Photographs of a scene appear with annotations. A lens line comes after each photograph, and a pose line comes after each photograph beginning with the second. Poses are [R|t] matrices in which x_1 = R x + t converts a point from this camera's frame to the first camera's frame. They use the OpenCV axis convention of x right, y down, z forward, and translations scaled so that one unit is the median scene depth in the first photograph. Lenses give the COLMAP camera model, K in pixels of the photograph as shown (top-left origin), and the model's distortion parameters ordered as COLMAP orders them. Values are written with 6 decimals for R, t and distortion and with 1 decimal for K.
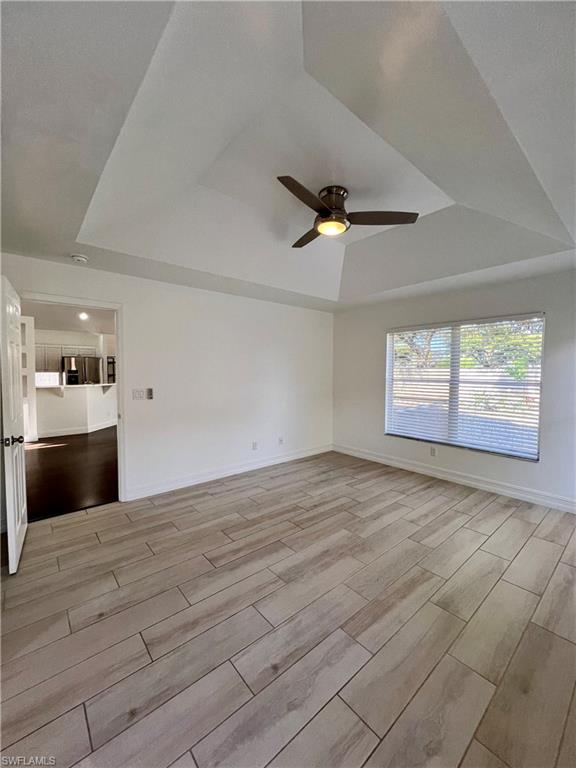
lens RADIAL K [[307.4, 0, 287.9], [0, 307.4, 387.3], [0, 0, 1]] dist [0.001991, 0.000053]
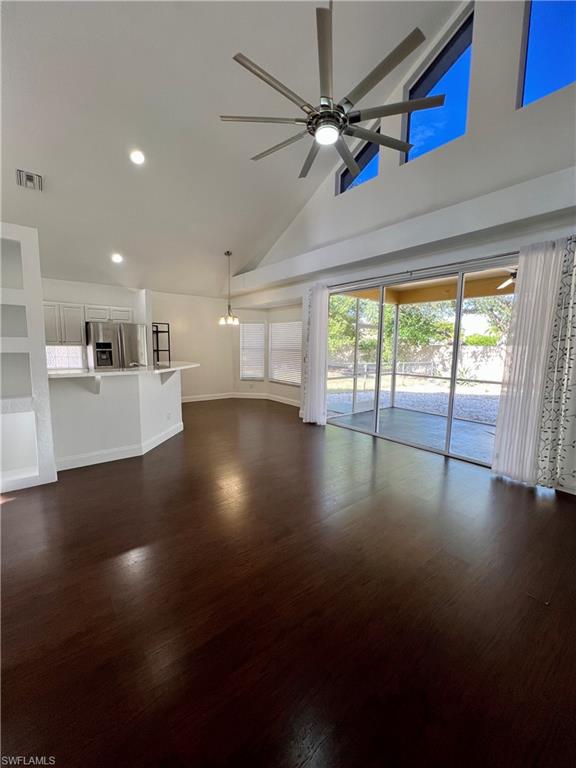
lens RADIAL K [[309.9, 0, 292.0], [0, 309.9, 382.9], [0, 0, 1]] dist [-0.002084, 0.000366]
pose [[0.999807, 0.011941, -0.015581, -0.300469], [-0.010918, 0.997877, 0.064212, -0.018626], [0.016314, -0.064030, 0.997815, 0.365012]]
